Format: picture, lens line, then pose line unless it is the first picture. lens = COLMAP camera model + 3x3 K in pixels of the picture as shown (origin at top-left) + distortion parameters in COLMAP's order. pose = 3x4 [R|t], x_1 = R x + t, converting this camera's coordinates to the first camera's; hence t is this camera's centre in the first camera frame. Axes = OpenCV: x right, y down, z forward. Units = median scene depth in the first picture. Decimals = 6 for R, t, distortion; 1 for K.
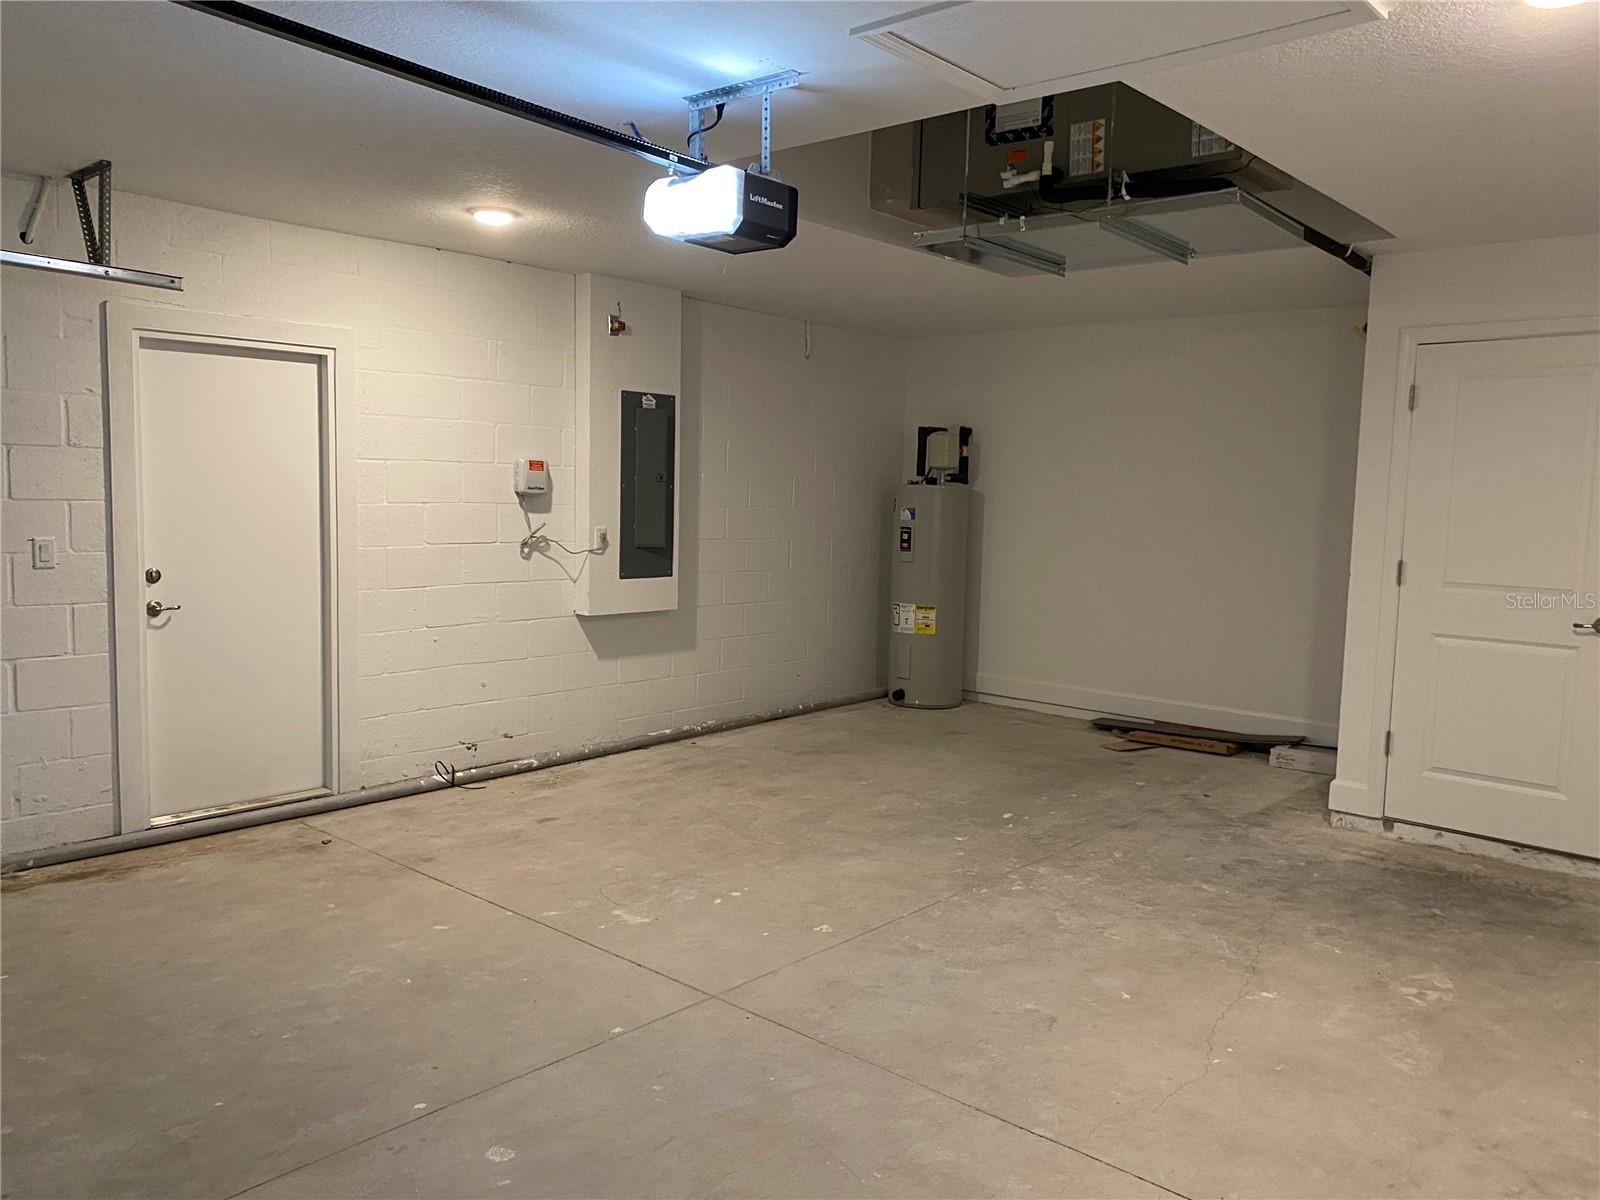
lens RADIAL K [[1213.0, 0, 811.9], [0, 1213.0, 602.8], [0, 0, 1]] dist [0.014213, 0.003906]
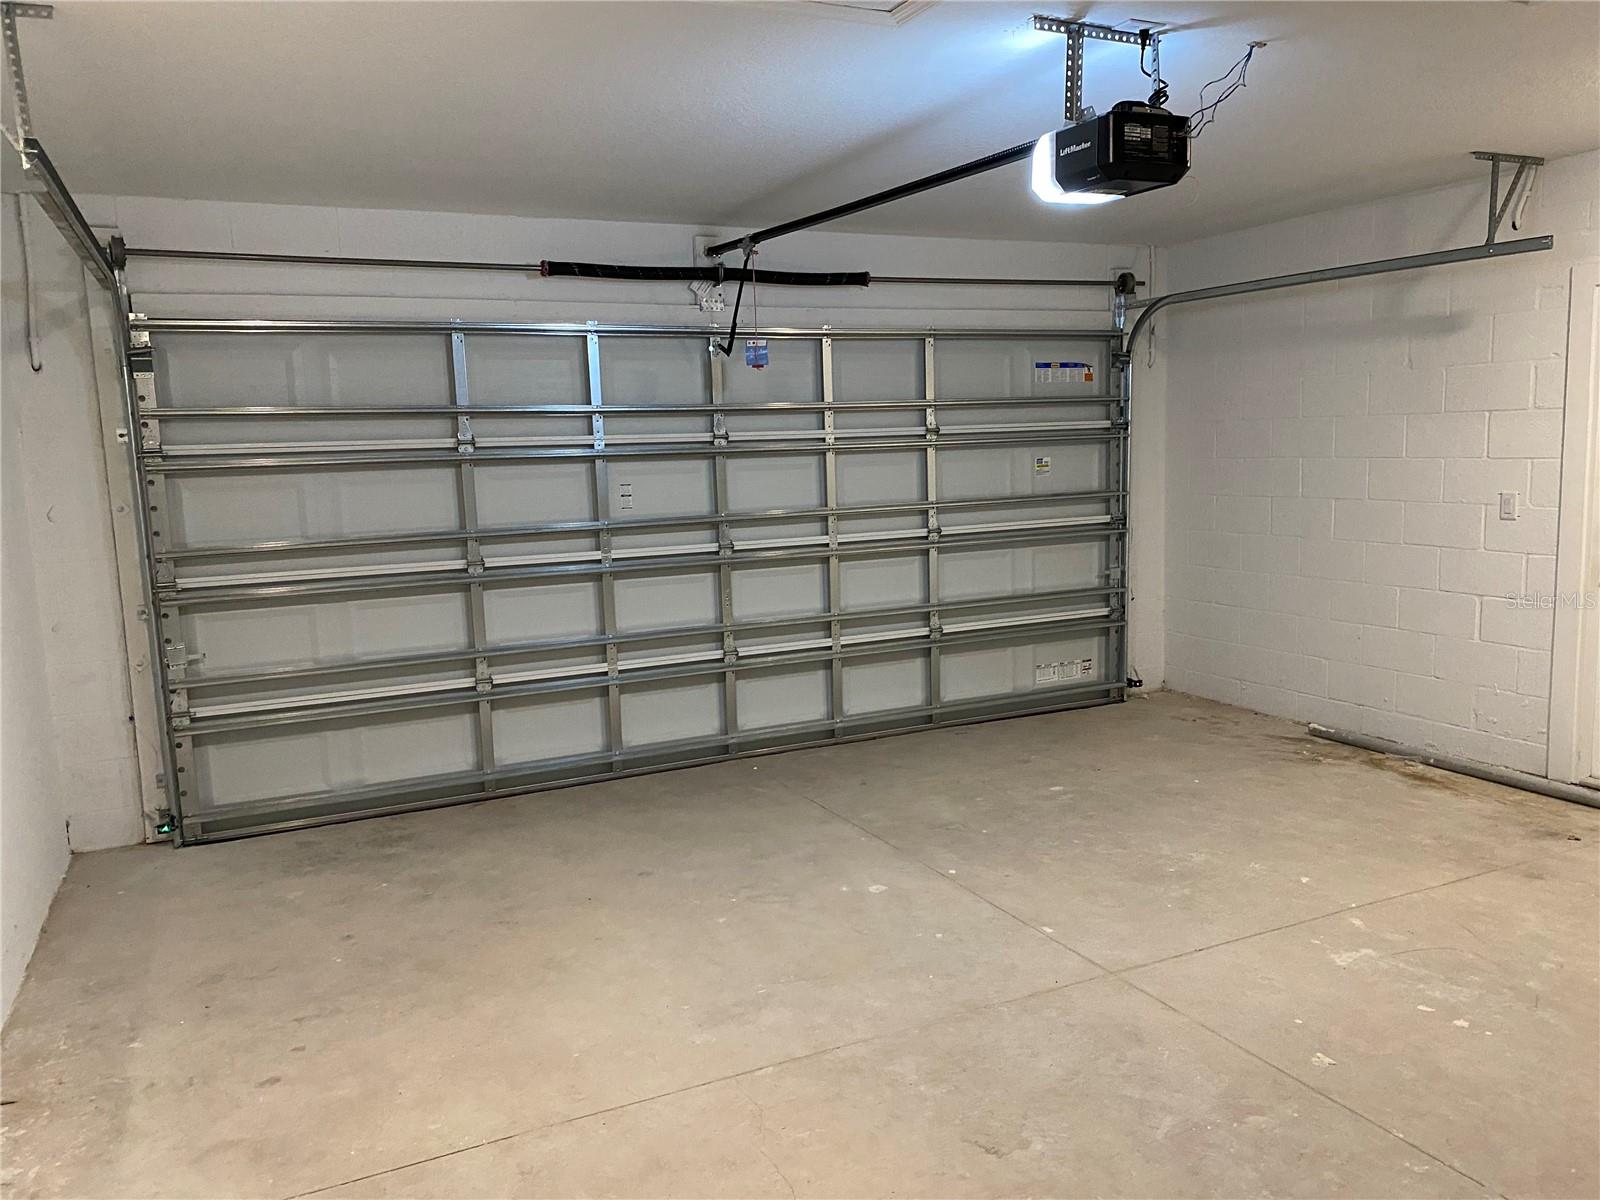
lens RADIAL K [[1213.0, 0, 810.0], [0, 1213.0, 598.7], [0, 0, 1]] dist [0.014213, 0.003906]
pose [[-0.382631, 0.105289, -0.917882, 0.701781], [-0.071262, 0.987162, 0.142943, -0.075548], [0.921149, 0.120104, -0.370216, 0.884382]]
